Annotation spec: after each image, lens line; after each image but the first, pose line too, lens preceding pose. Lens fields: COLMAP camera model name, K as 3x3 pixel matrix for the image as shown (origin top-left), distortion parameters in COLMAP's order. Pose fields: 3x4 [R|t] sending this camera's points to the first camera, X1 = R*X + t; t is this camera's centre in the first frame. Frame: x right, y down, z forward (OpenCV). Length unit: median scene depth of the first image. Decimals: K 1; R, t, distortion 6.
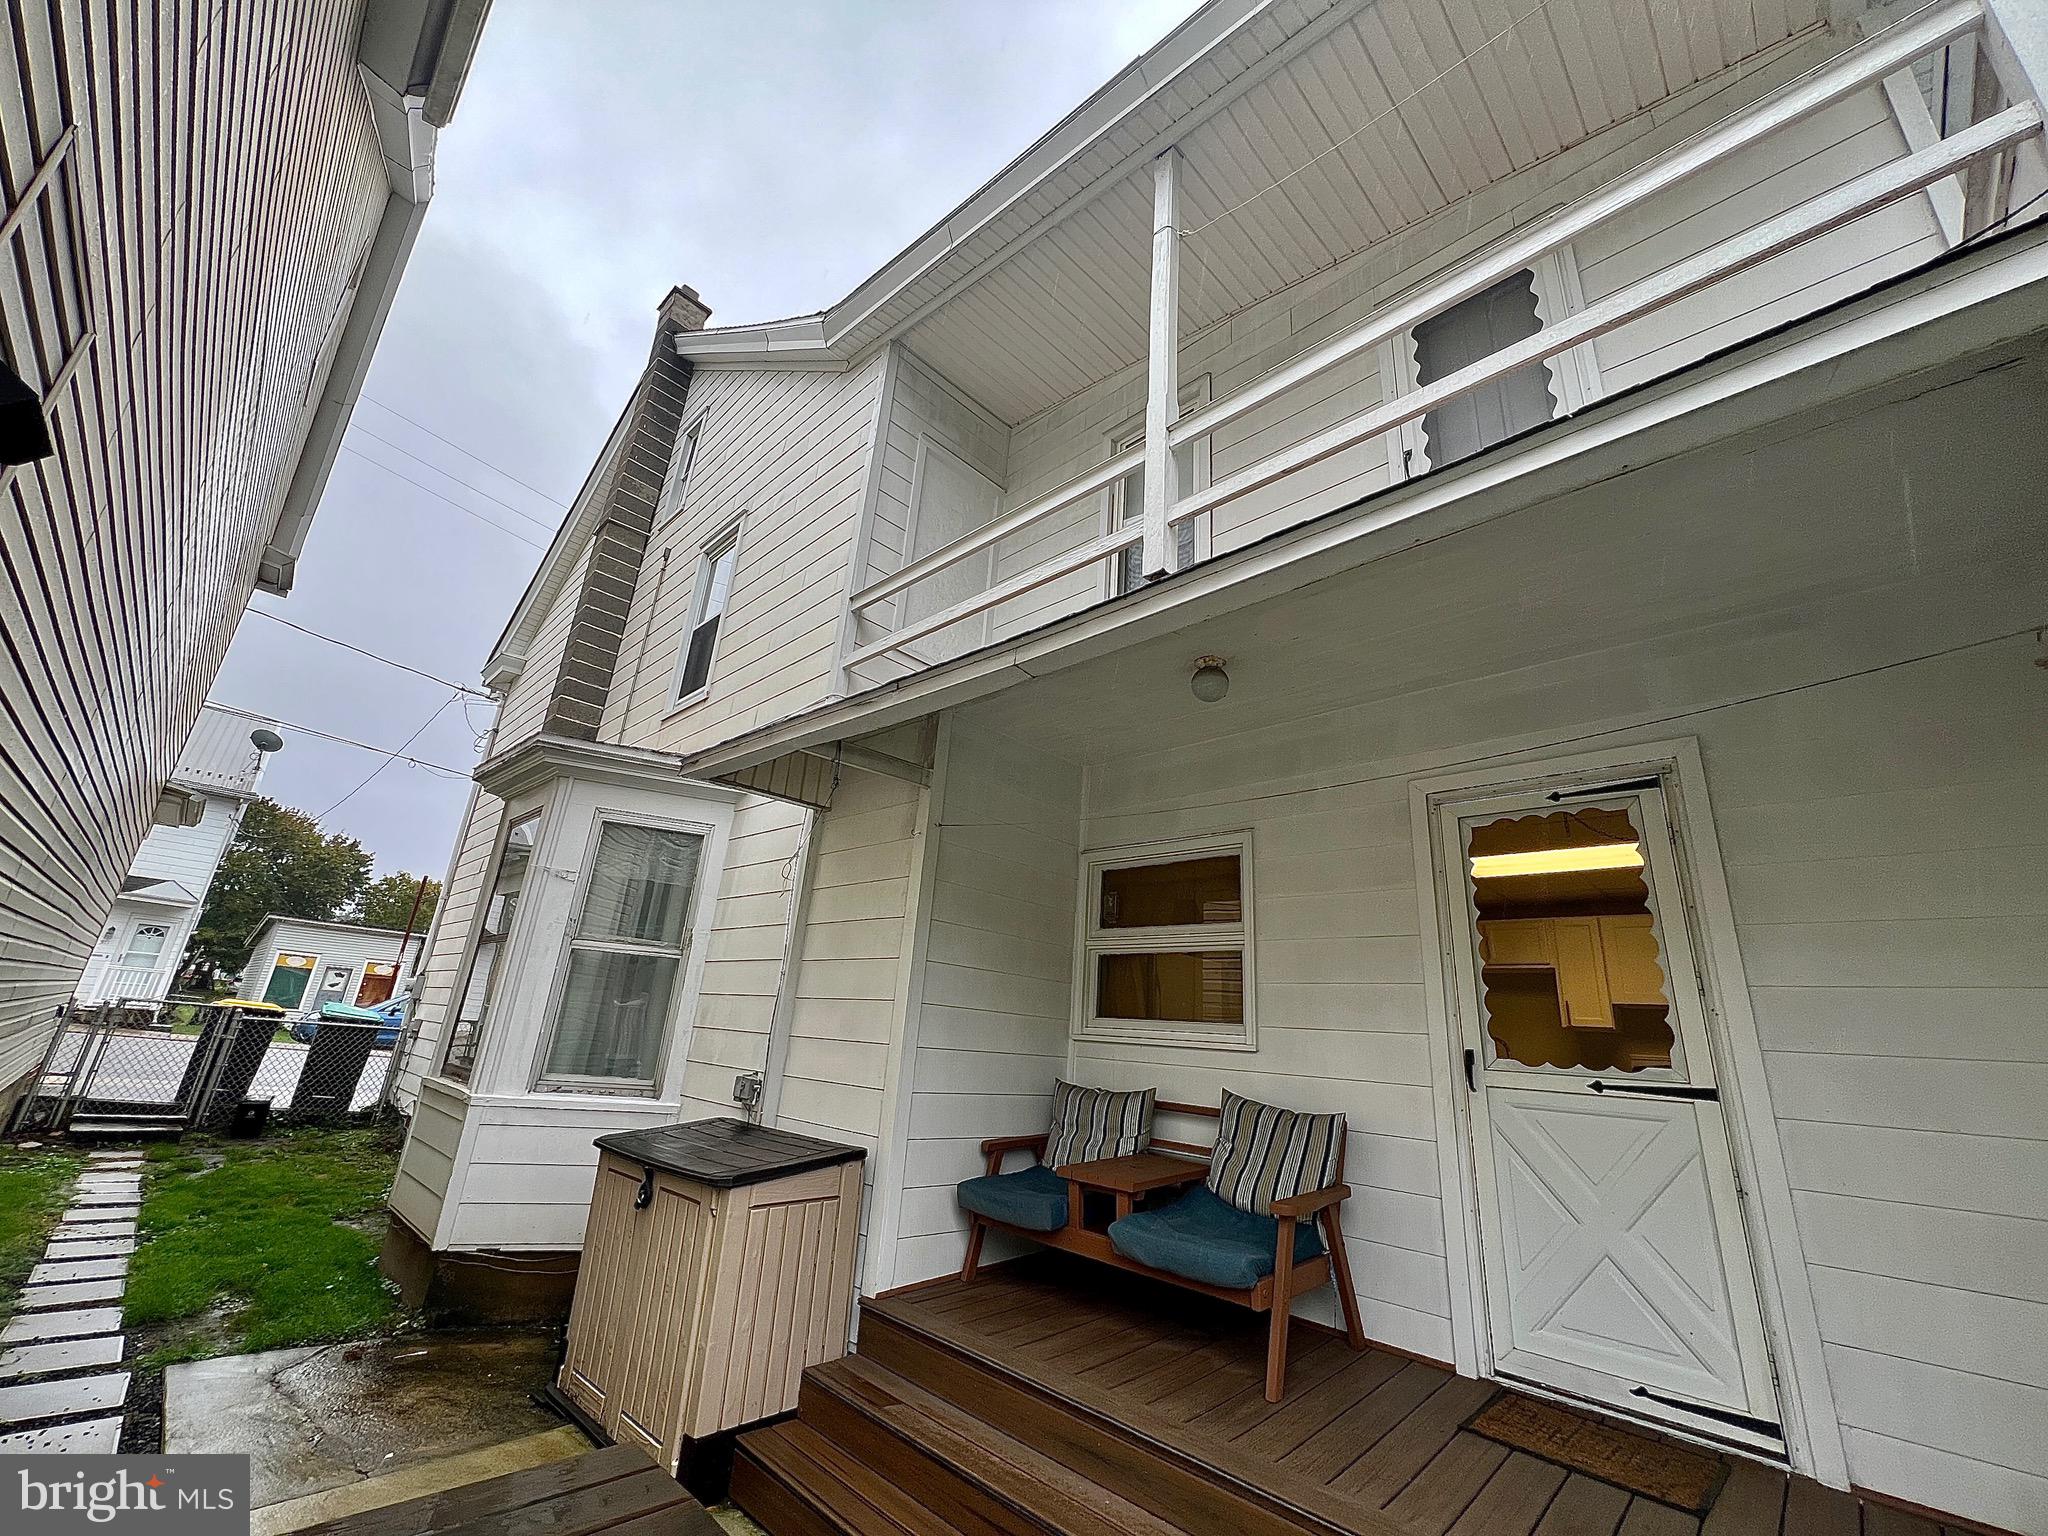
lens RADIAL K [[818.1, 0, 1018.1], [0, 818.1, 761.2], [0, 0, 1]] dist [-0.003318, 0.000467]
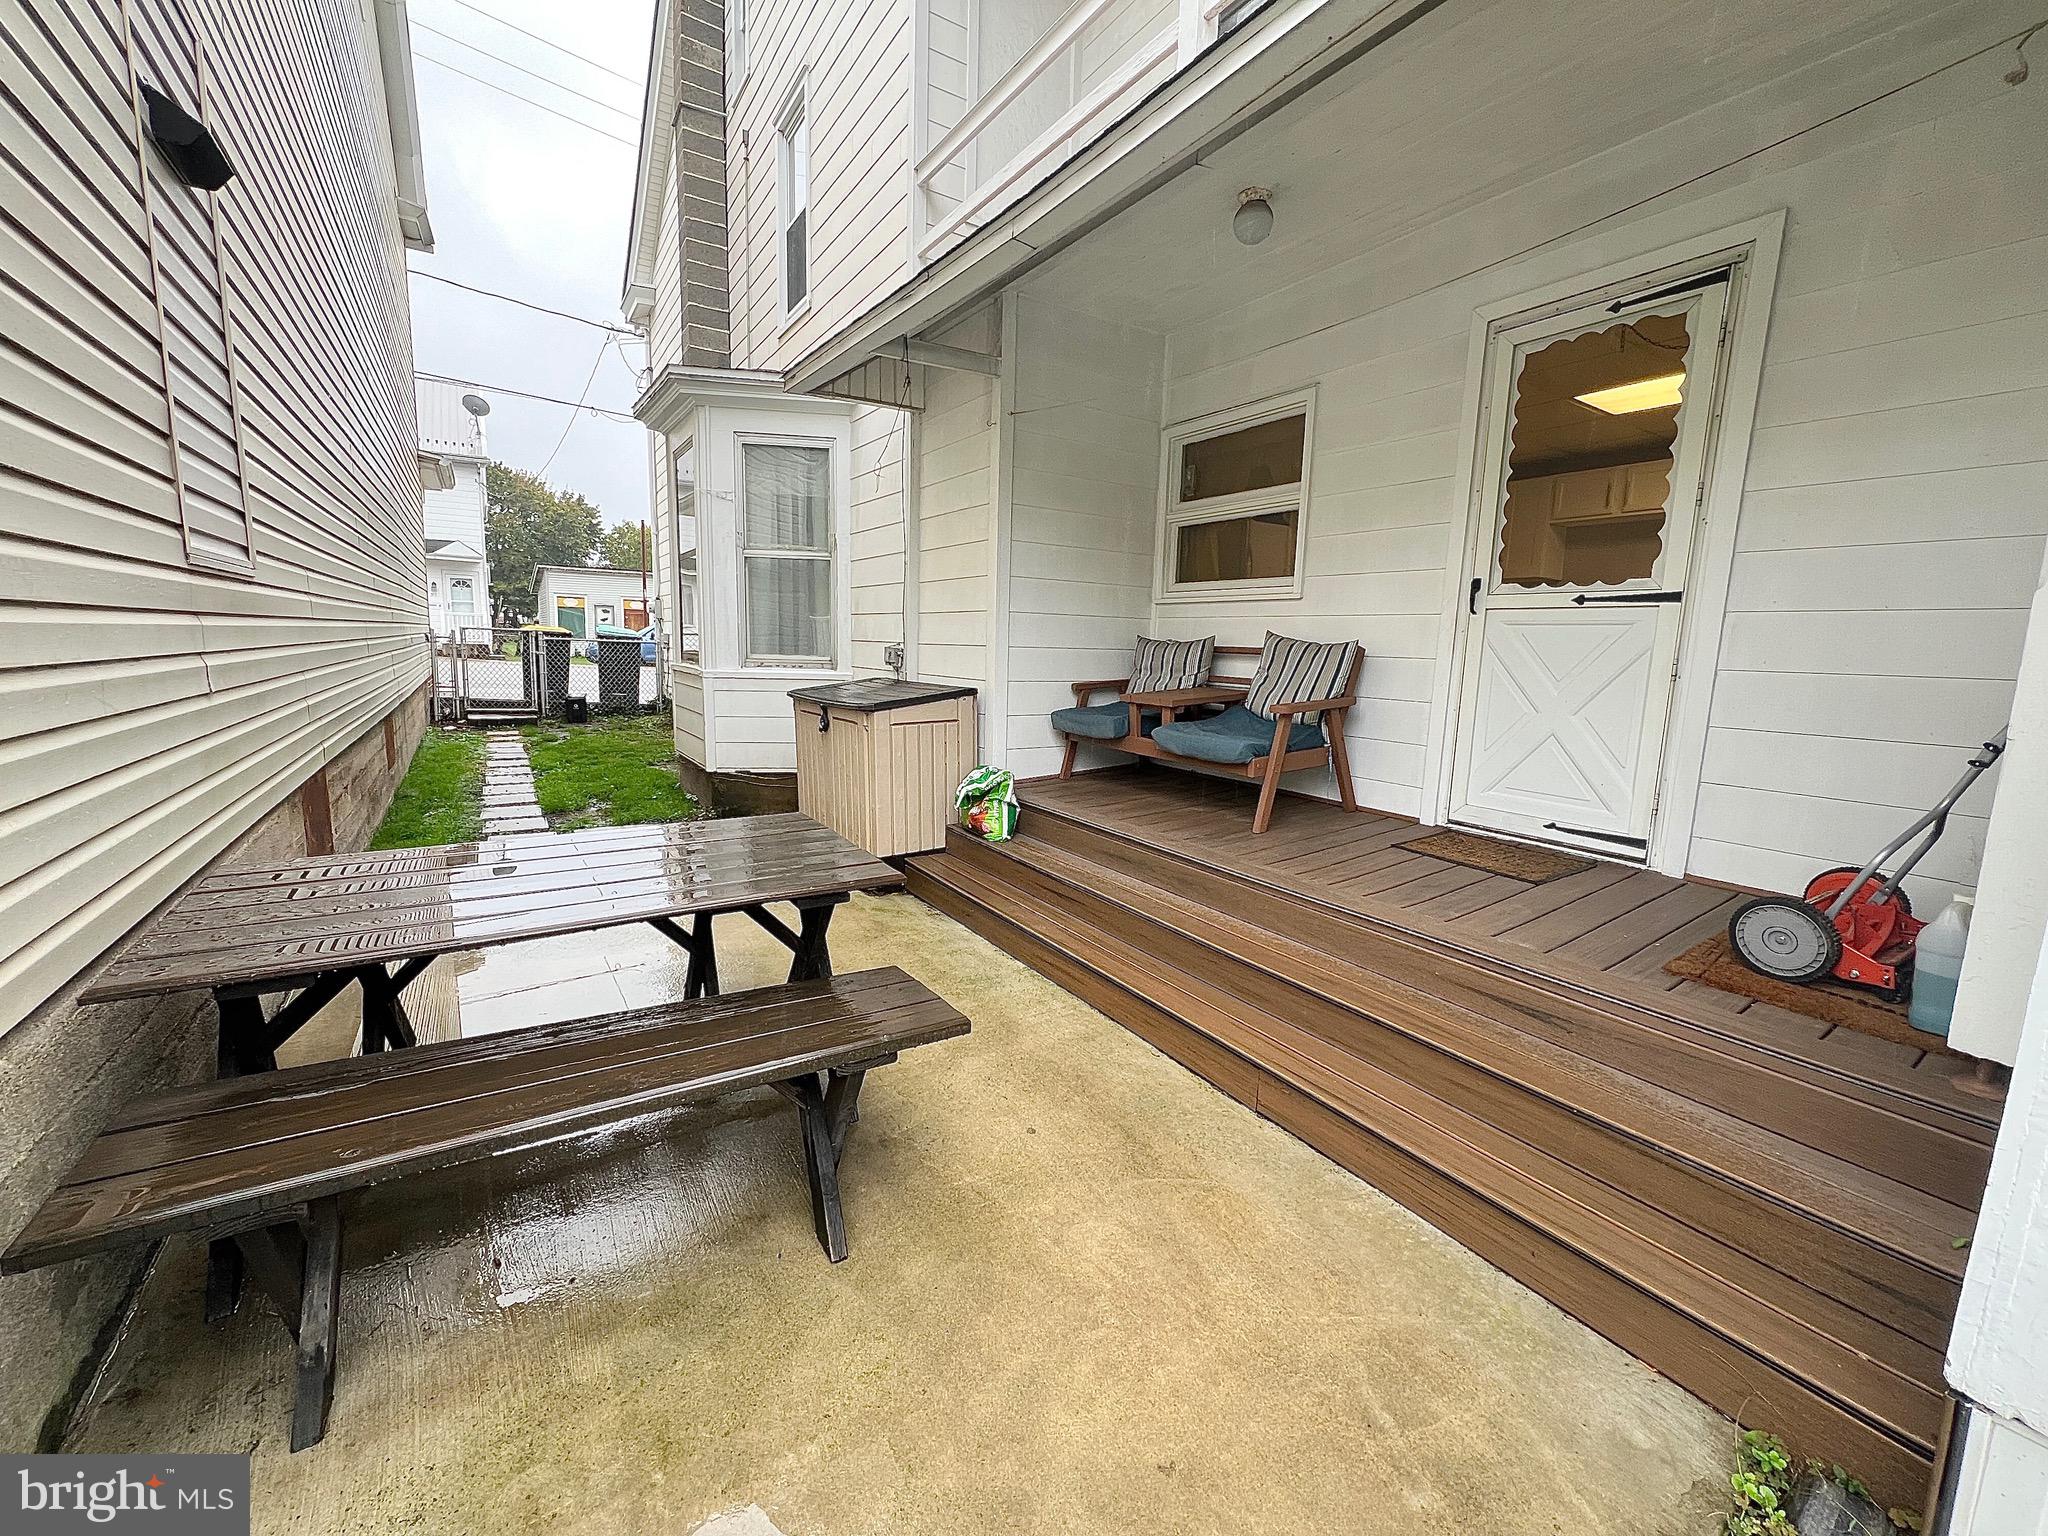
lens RADIAL K [[818.1, 0, 1018.1], [0, 818.1, 761.2], [0, 0, 1]] dist [-0.003318, 0.000467]
pose [[0.974269, -0.013474, -0.224987, 0.137988], [0.113590, 0.891528, 0.438492, 0.013924], [0.194674, -0.452766, 0.870118, -0.136686]]
